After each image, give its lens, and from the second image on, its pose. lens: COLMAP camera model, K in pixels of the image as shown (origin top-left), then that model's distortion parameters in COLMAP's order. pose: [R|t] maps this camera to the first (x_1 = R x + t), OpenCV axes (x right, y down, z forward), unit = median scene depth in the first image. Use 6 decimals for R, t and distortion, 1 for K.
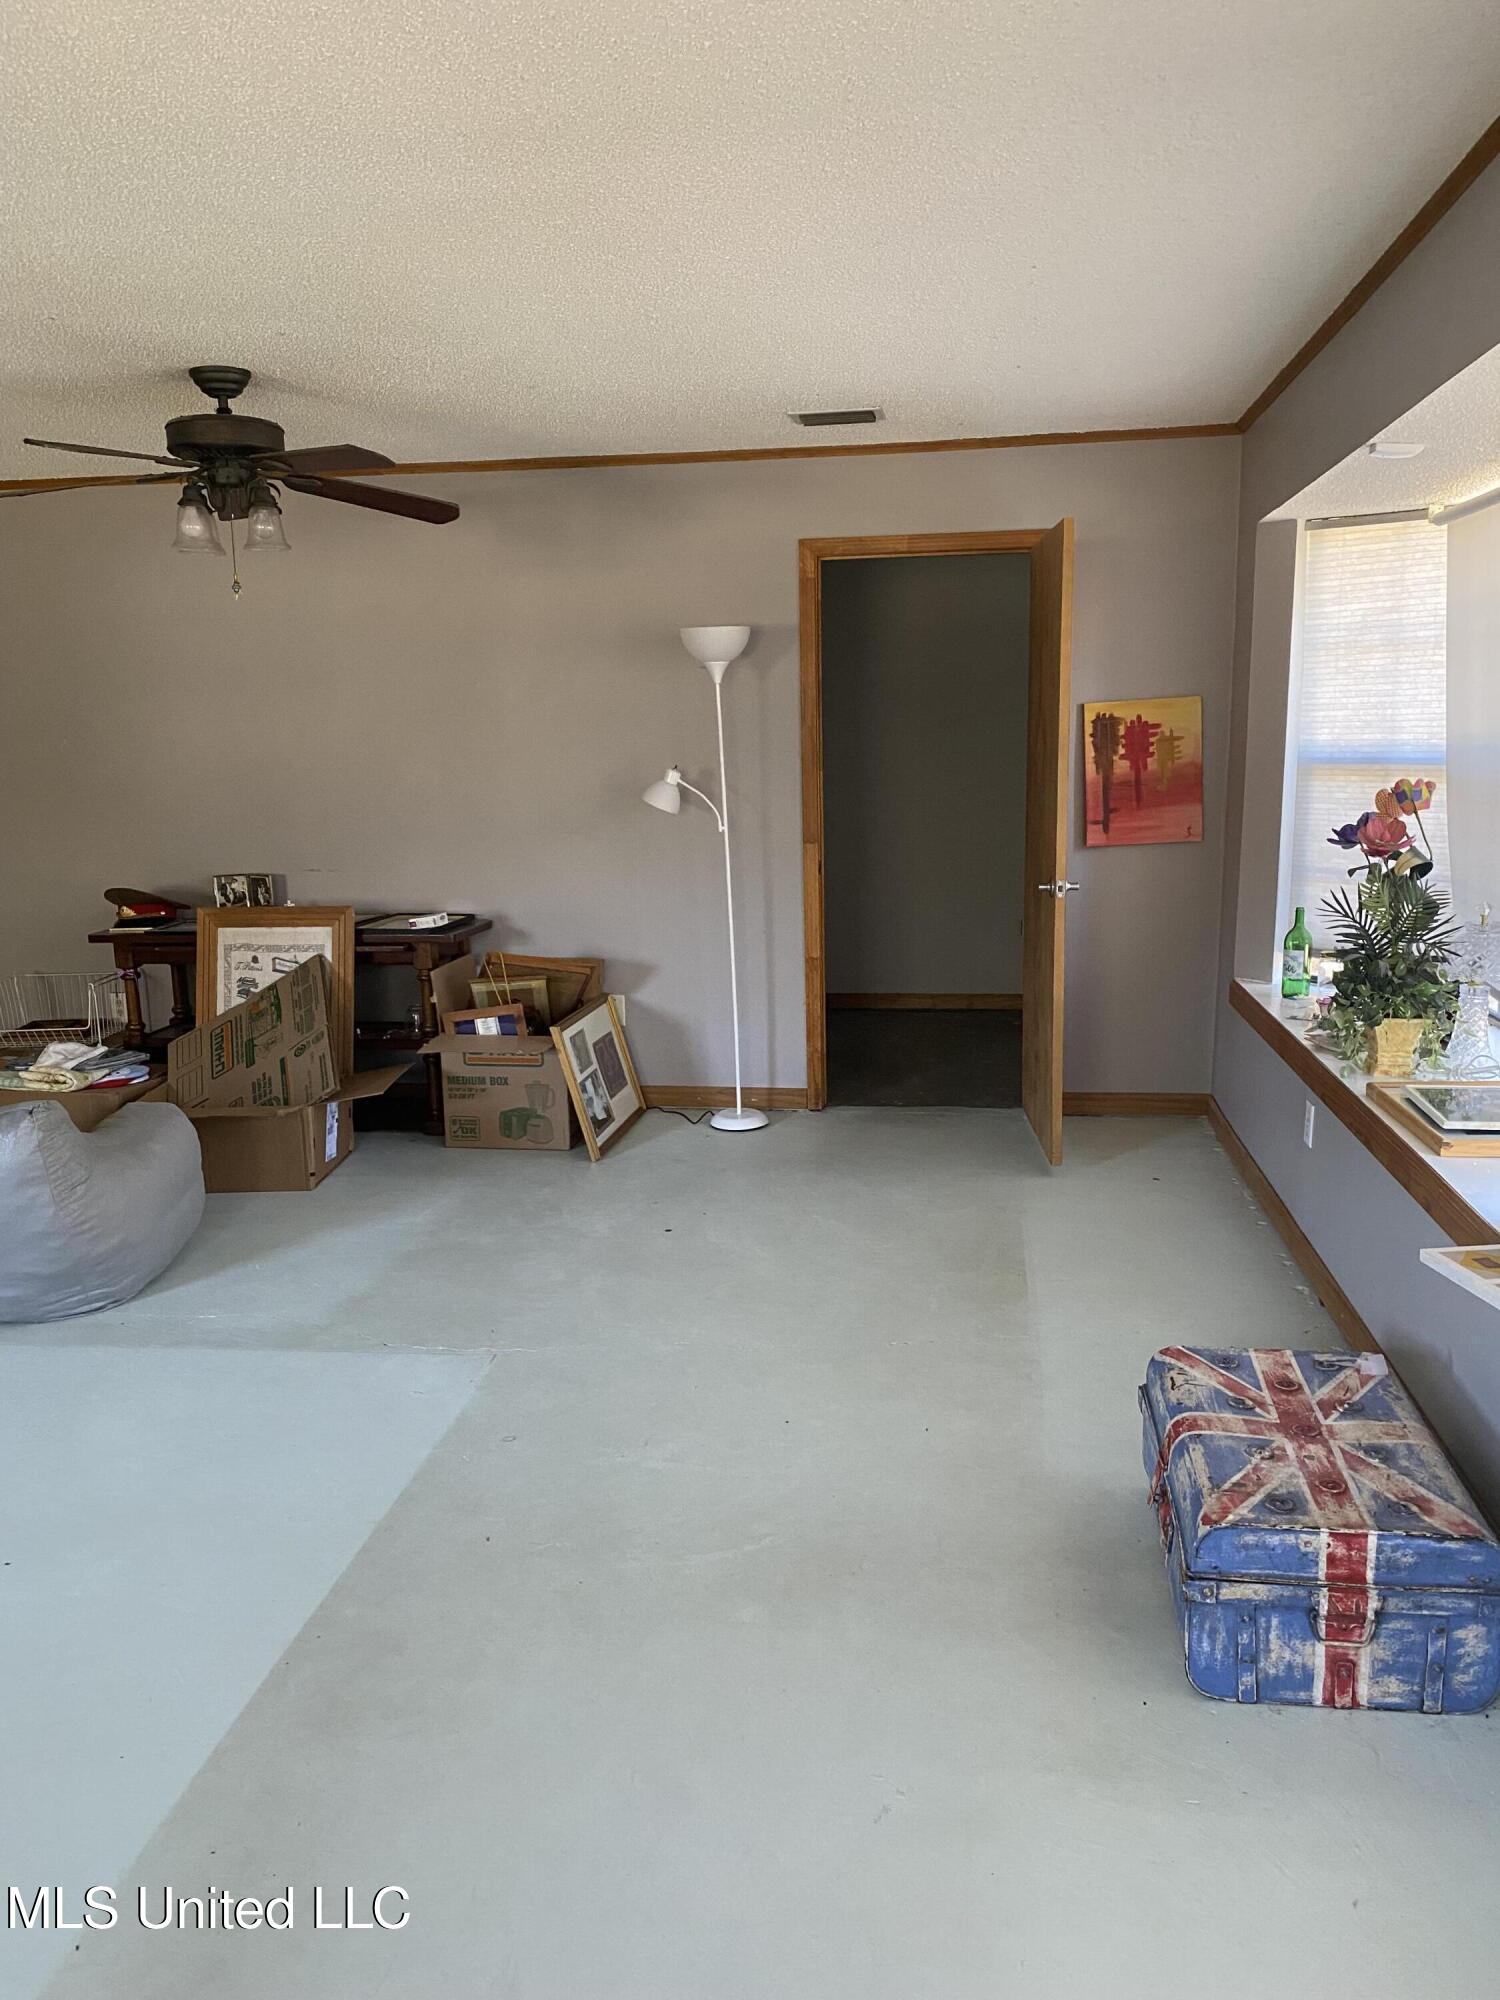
lens RADIAL K [[1491.8, 0, 750.0], [0, 1491.8, 1000.0], [0, 0, 1]] dist [0.008486, -0.044720]
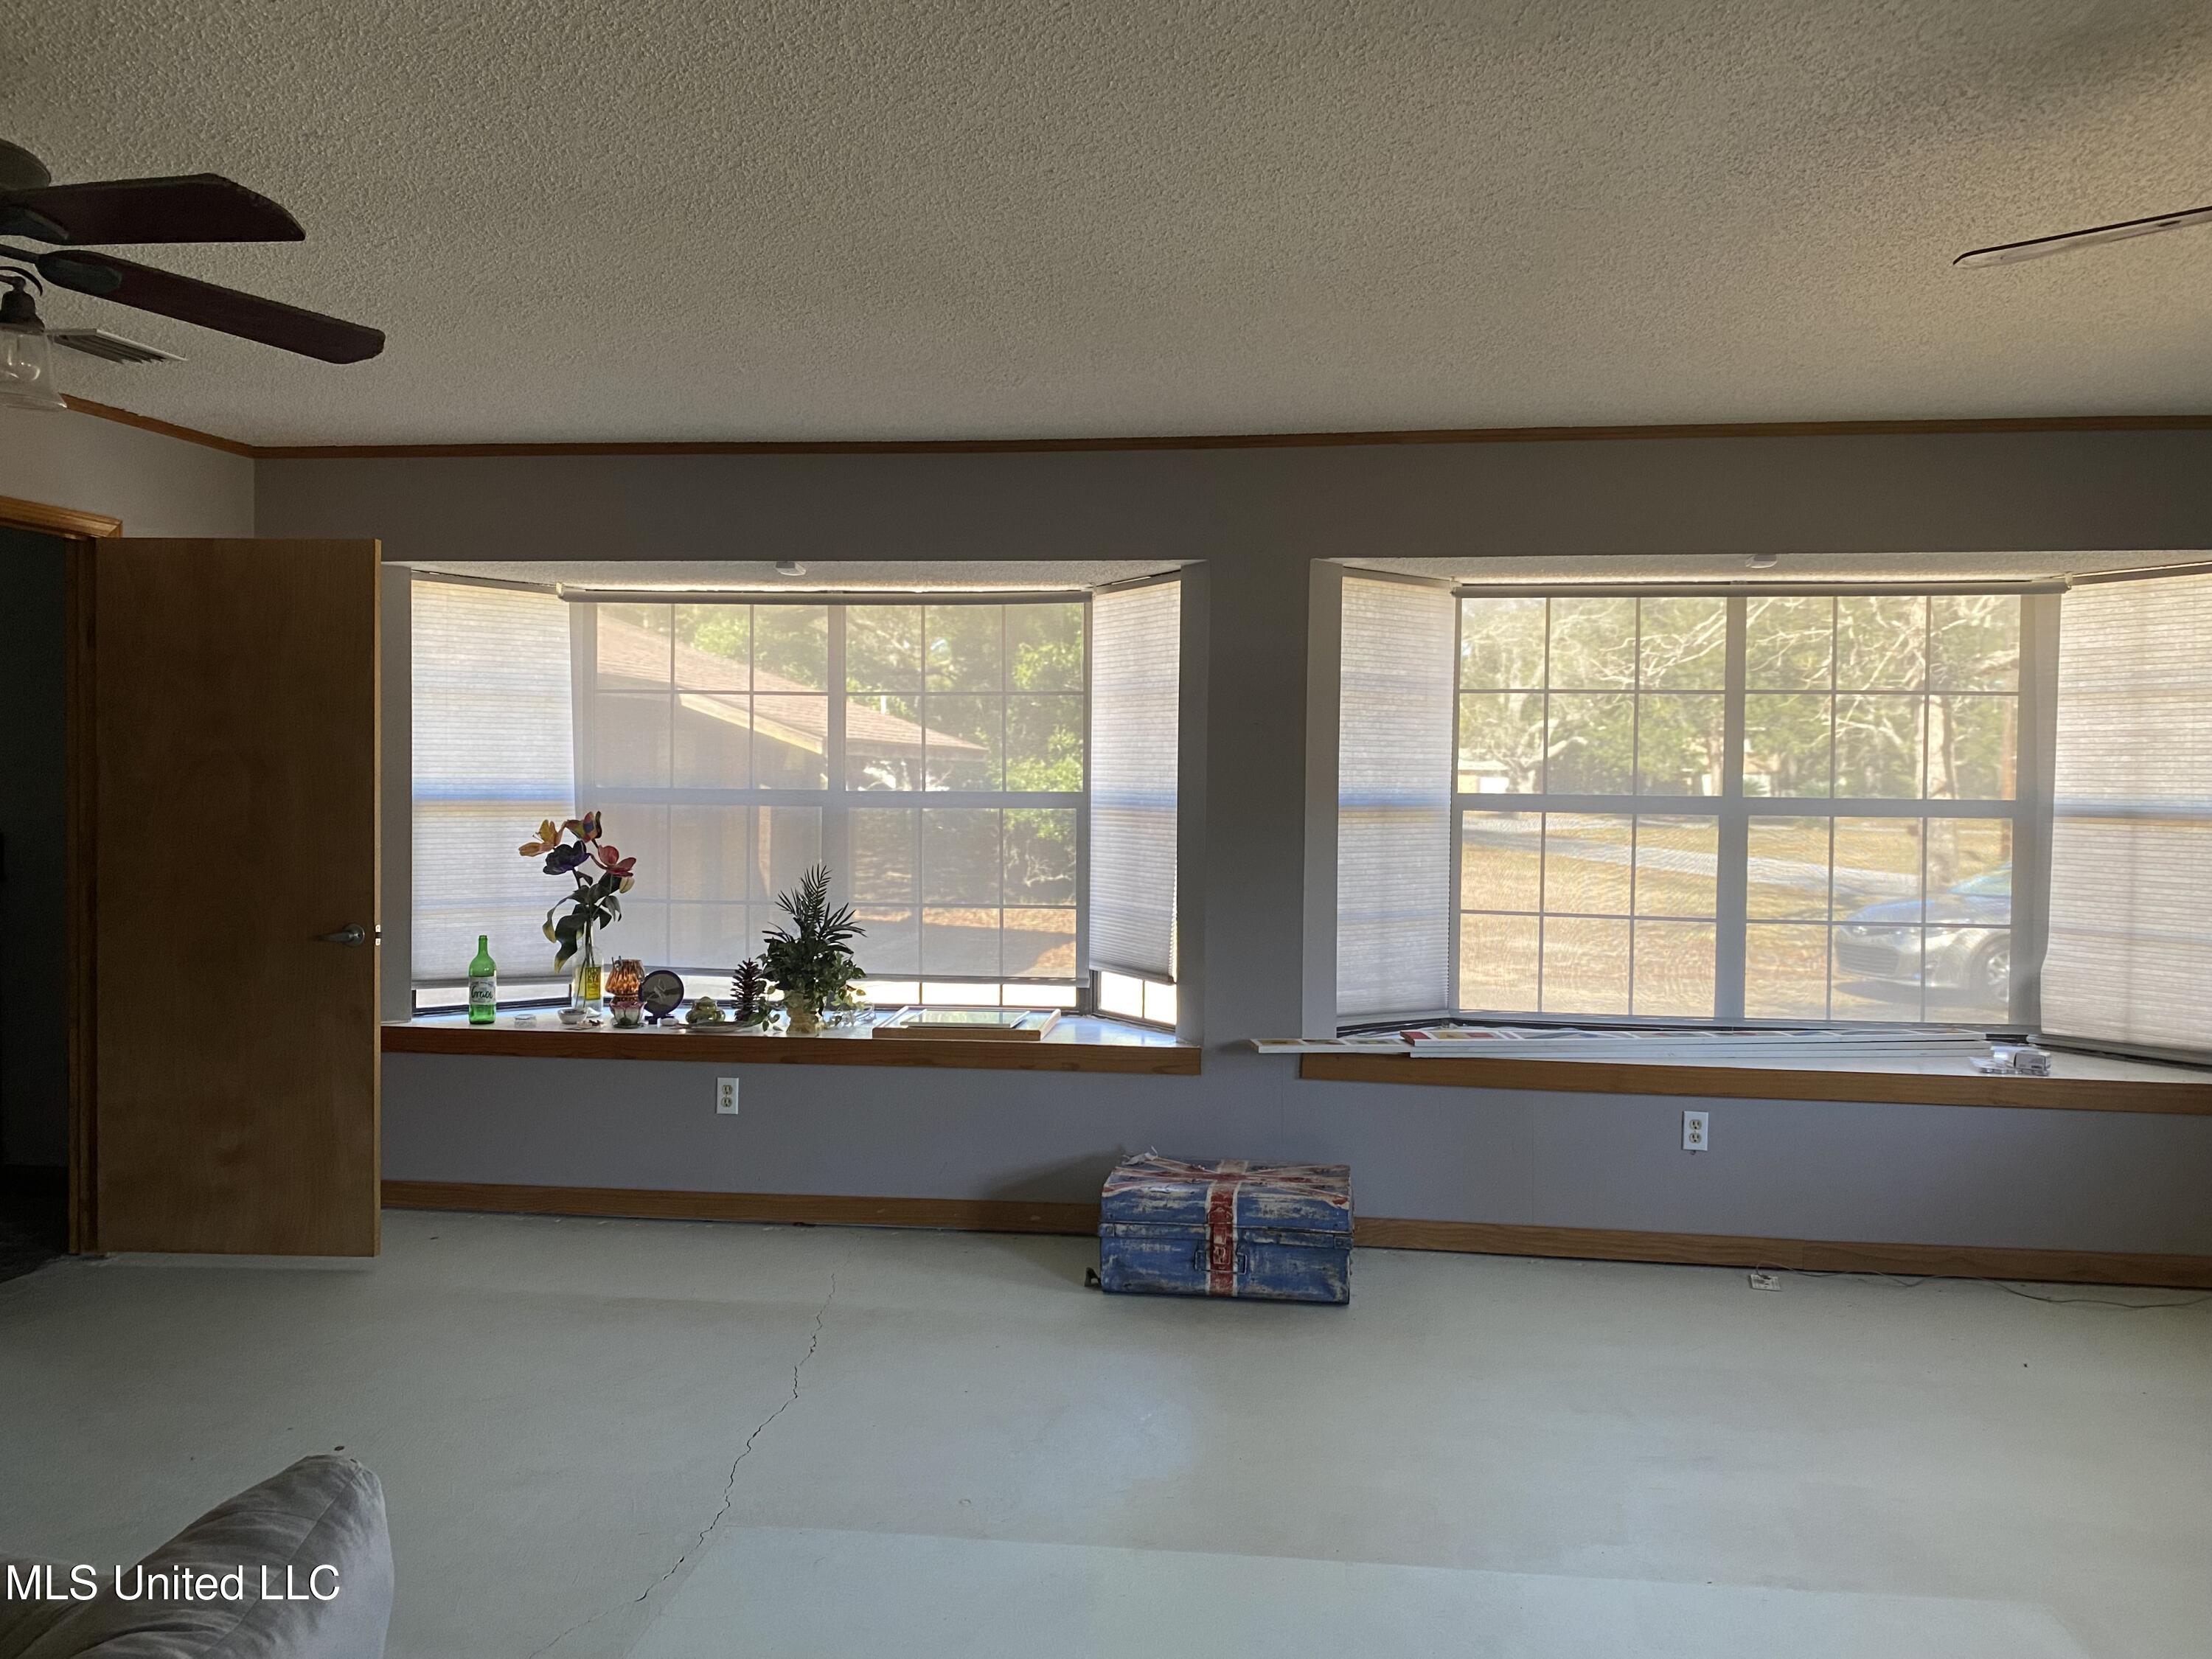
lens RADIAL K [[1650.0, 0, 1113.9], [0, 1650.0, 814.1], [0, 0, 1]] dist [0.008486, -0.044720]
pose [[-0.069213, -0.013316, 0.997513, -0.844589], [0.162644, 0.986382, 0.024452, -0.105572], [-0.984254, 0.163931, -0.066105, 0.645620]]
